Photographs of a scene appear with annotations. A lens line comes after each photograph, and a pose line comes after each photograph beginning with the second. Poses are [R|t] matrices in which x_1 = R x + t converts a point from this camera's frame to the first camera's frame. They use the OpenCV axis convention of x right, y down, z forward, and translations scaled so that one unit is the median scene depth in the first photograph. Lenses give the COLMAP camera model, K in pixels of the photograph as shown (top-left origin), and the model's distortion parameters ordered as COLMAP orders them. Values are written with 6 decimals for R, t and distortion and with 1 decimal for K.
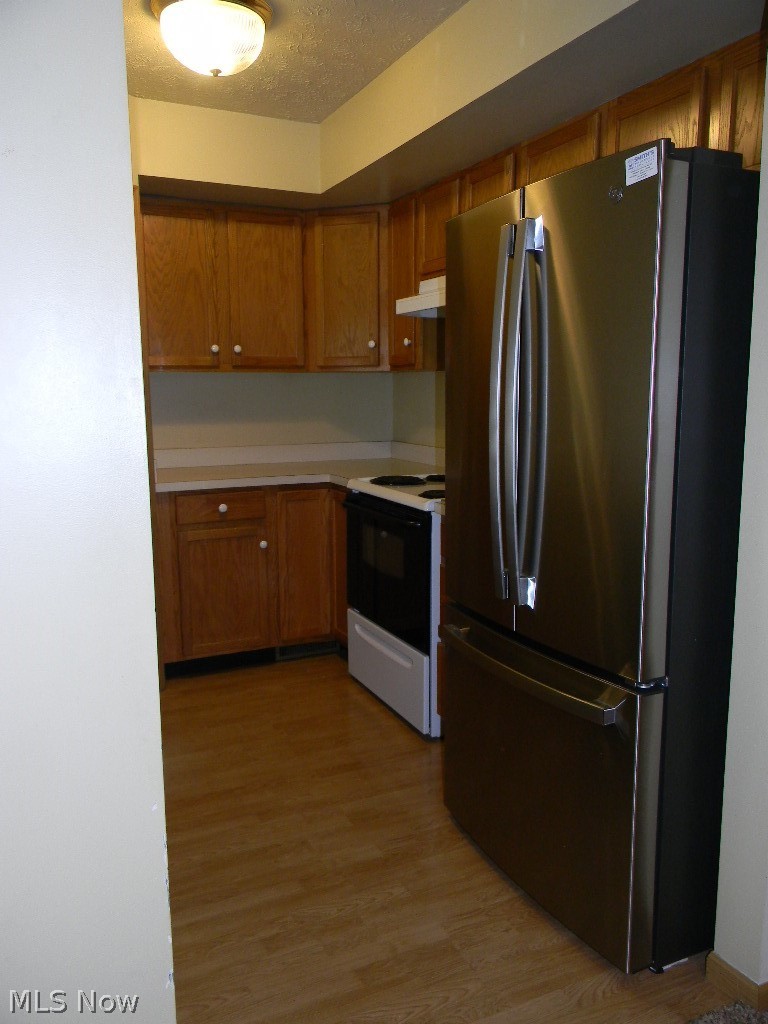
lens RADIAL K [[809.0, 0, 384.0], [0, 809.0, 512.0], [0, 0, 1]] dist [-0.002005, -0.006852]
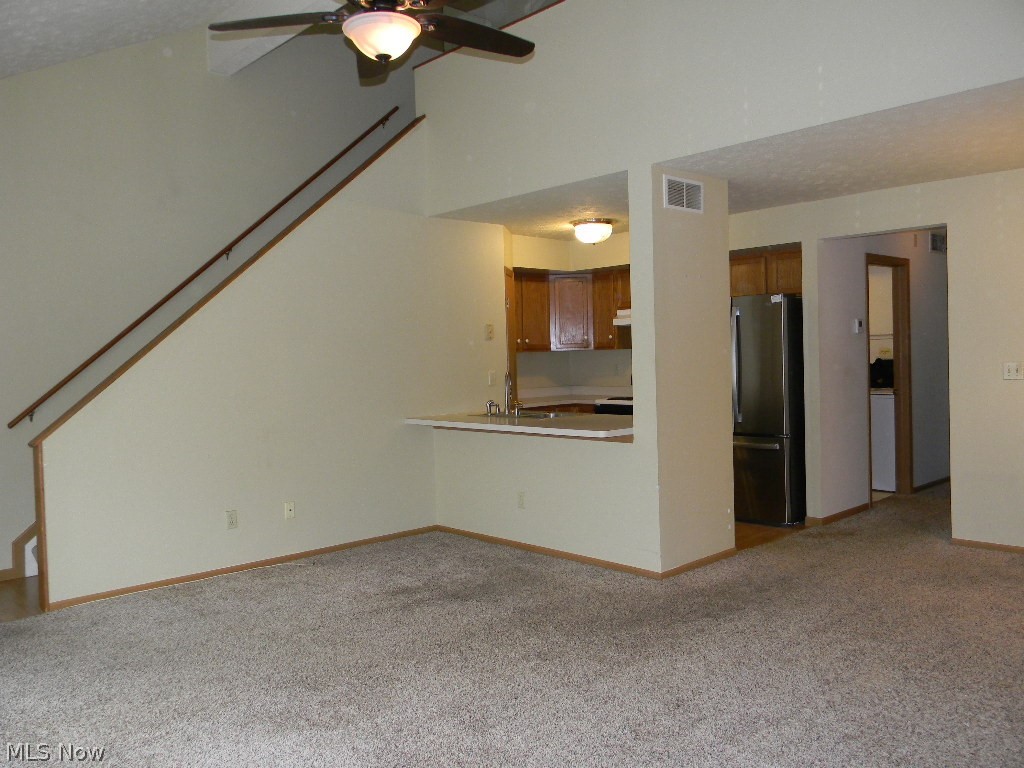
lens RADIAL K [[809.0, 0, 512.0], [0, 809.0, 384.0], [0, 0, 1]] dist [-0.002005, -0.006852]
pose [[0.950660, -0.038232, 0.307871, -0.903896], [0.074663, 0.991405, -0.107436, 0.130415], [-0.301118, 0.125122, 0.945343, -0.964405]]
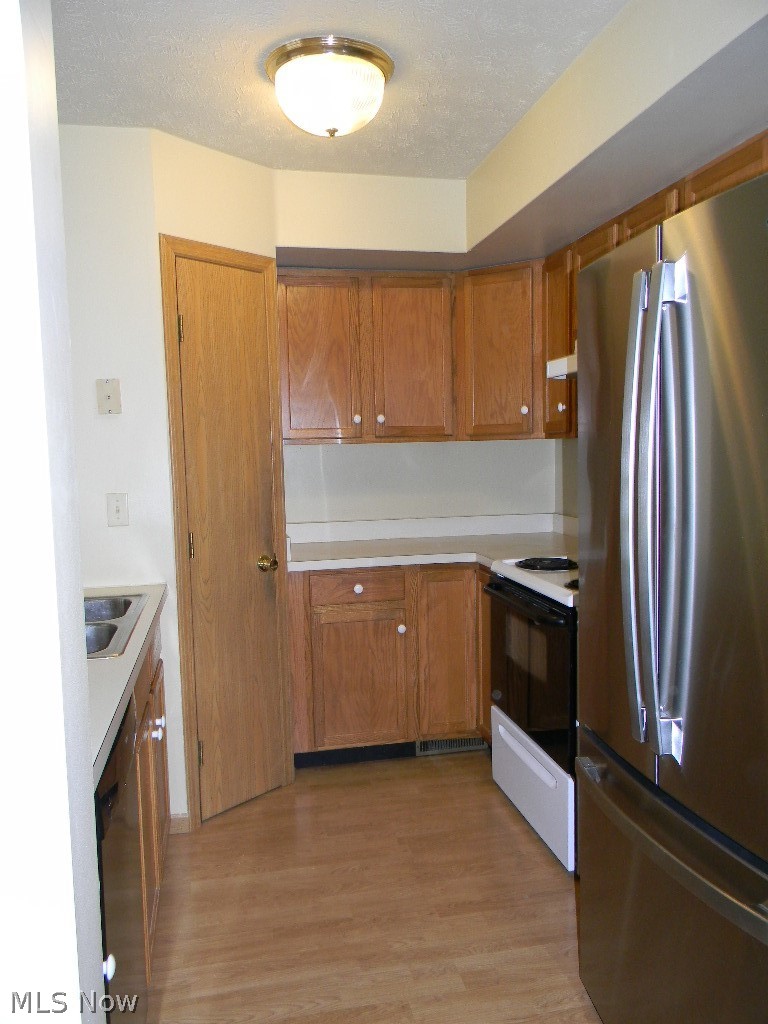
lens RADIAL K [[809.0, 0, 384.0], [0, 809.0, 512.0], [0, 0, 1]] dist [-0.002005, -0.006852]
pose [[0.971622, 0.004497, -0.236494, 0.050028], [-0.020971, 0.997520, -0.067193, -0.031111], [0.235605, 0.070246, 0.969307, 0.096512]]
